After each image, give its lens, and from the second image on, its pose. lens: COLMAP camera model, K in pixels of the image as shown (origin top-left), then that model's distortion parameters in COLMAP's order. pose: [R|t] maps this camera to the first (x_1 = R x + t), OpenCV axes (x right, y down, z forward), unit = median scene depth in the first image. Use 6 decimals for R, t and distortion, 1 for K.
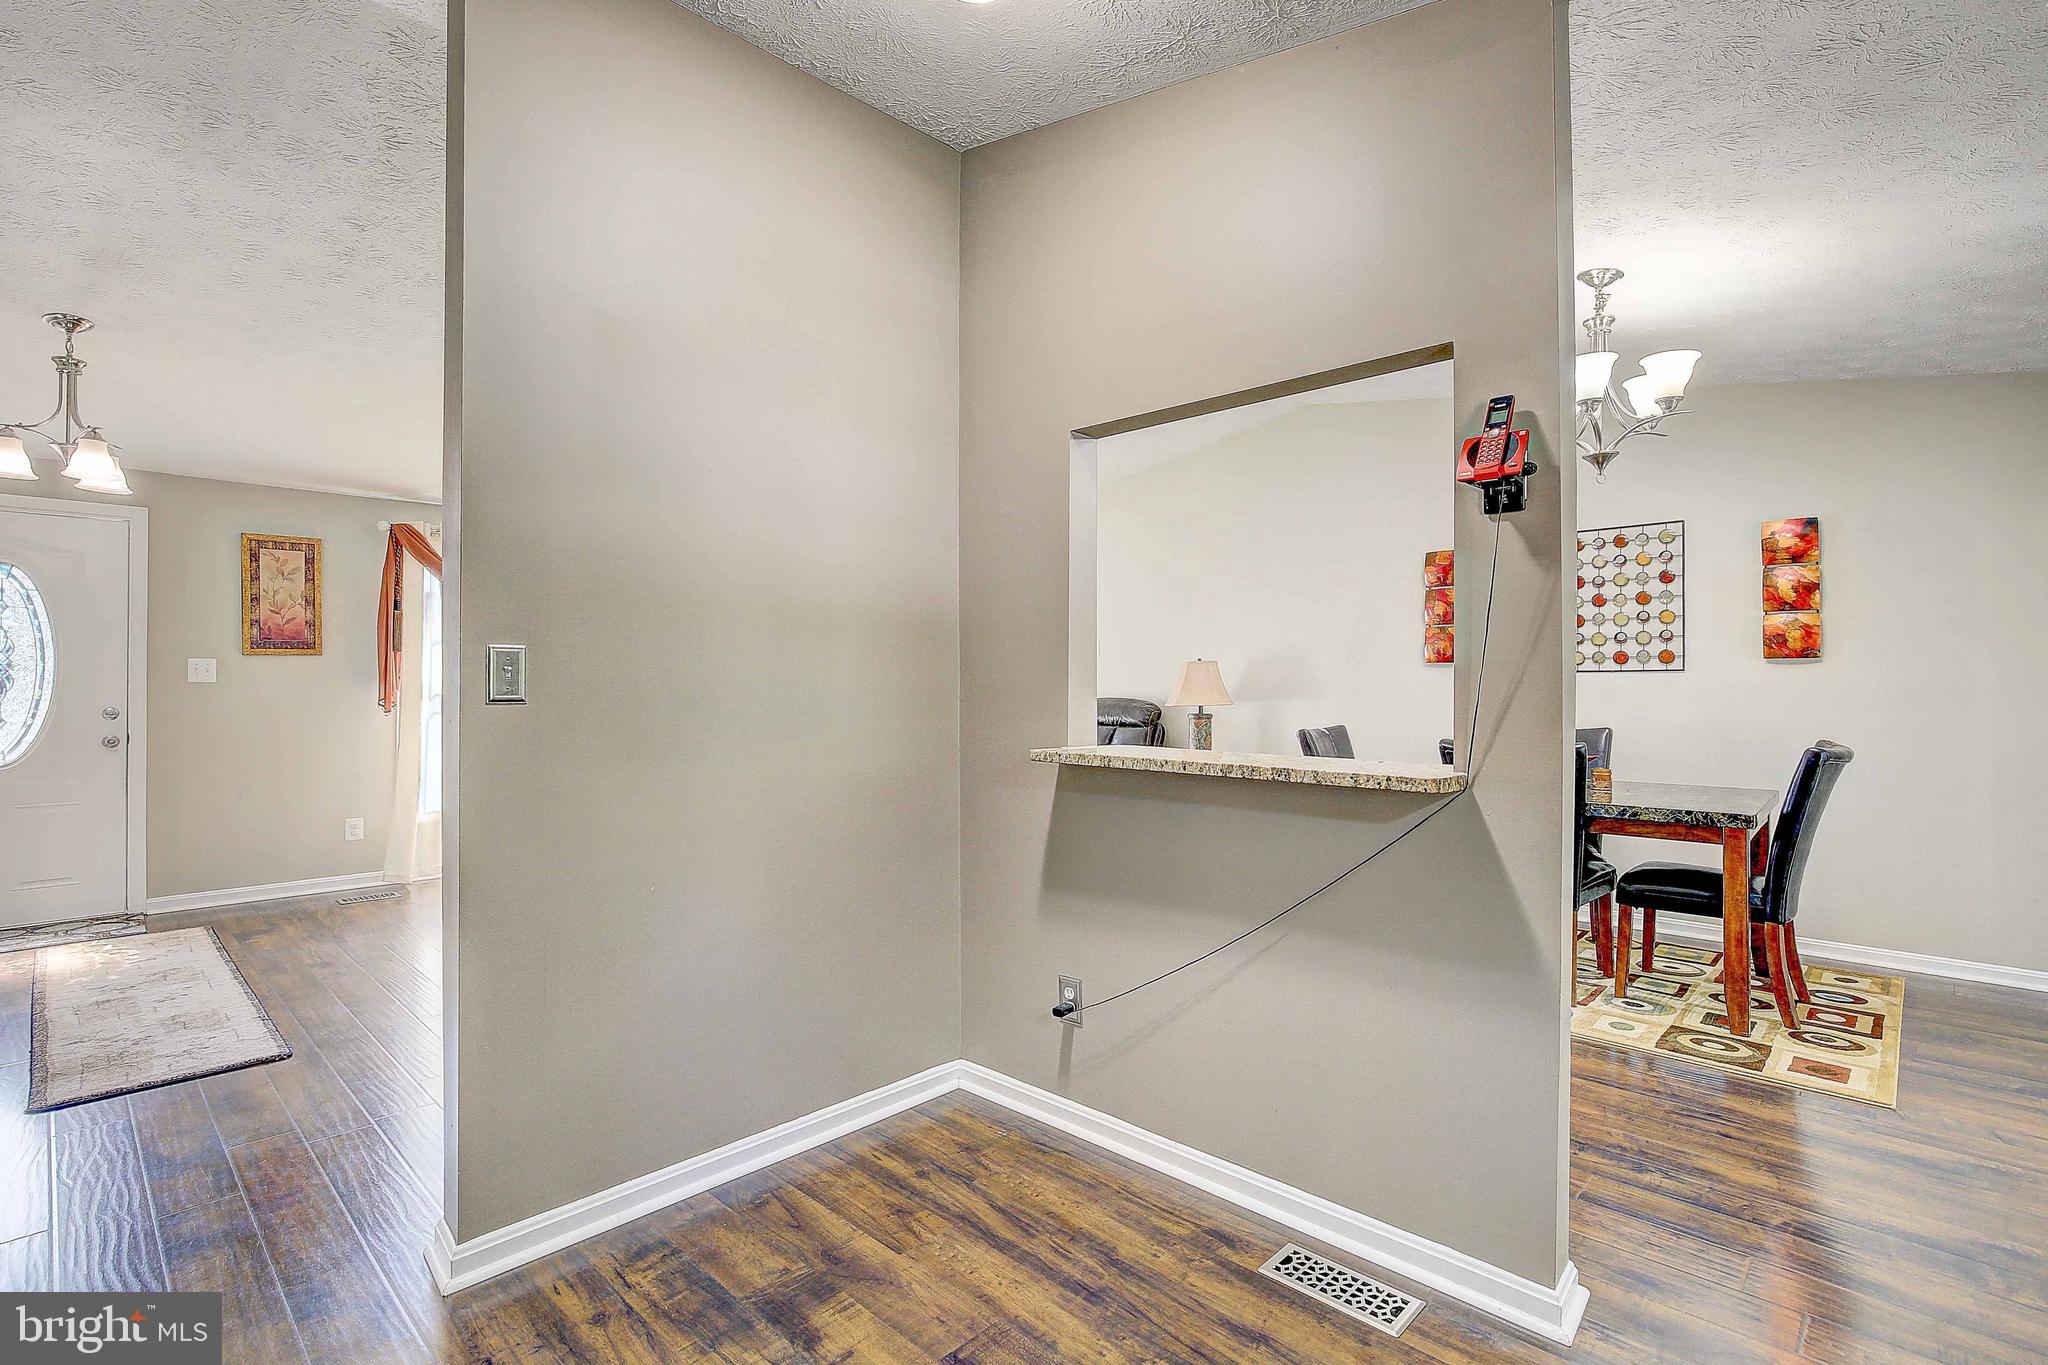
lens RADIAL K [[956.2, 0, 990.6], [0, 956.2, 683.2], [0, 0, 1]] dist [0.000628, 0.000321]
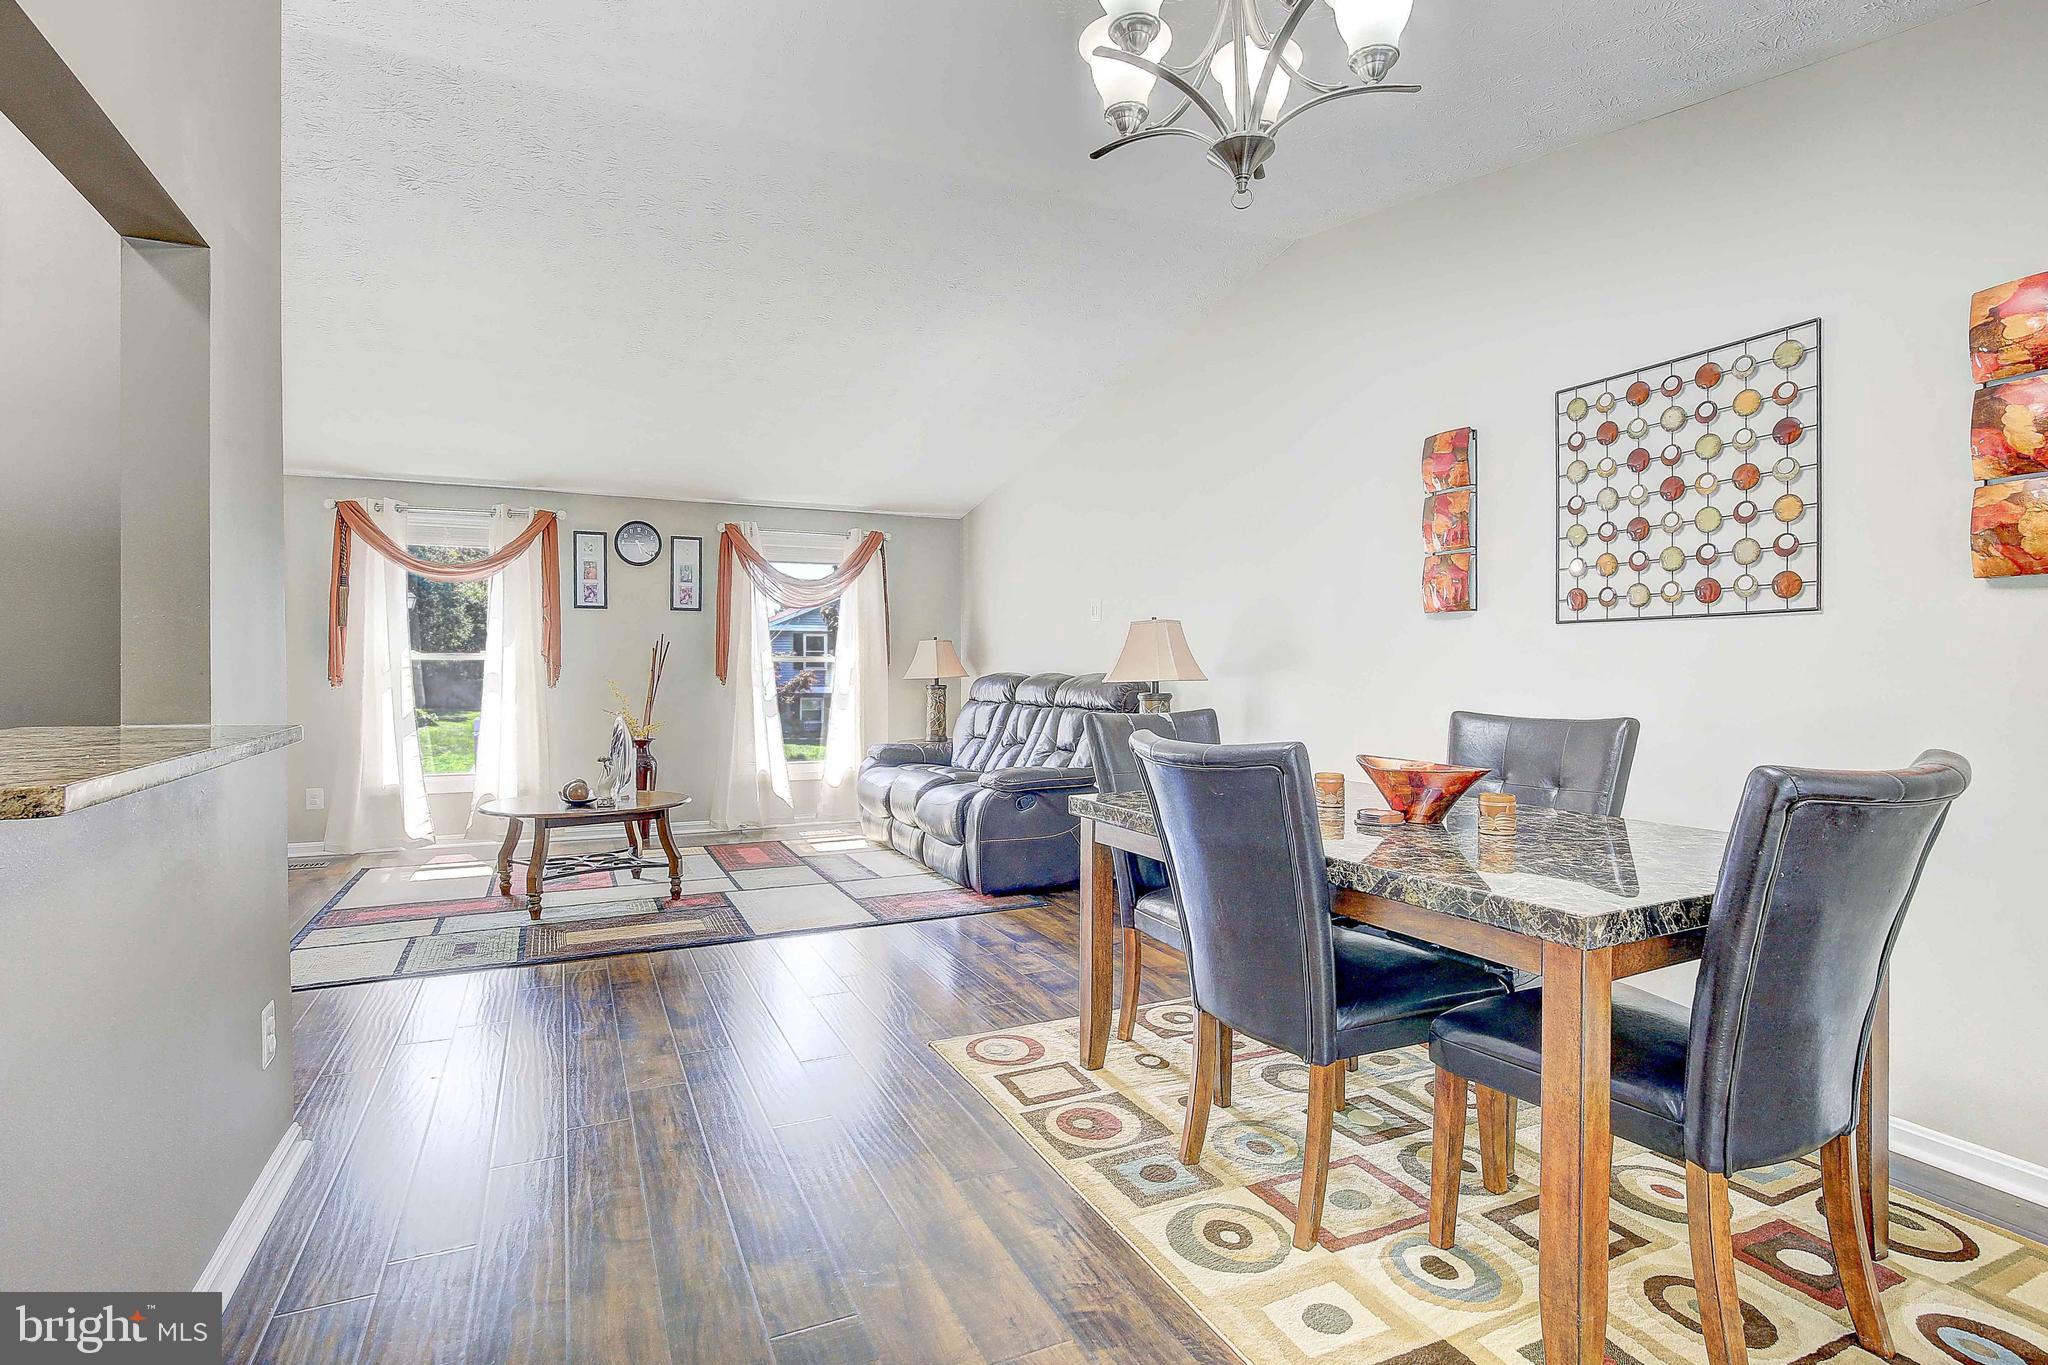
lens RADIAL K [[979.9, 0, 993.1], [0, 979.9, 679.2], [0, 0, 1]] dist [0.000029, -0.000507]
pose [[0.933056, 0.000529, -0.359731, 0.476591], [0.005150, 0.999877, 0.014829, 0.013375], [0.359694, -0.015689, 0.932938, 0.329096]]
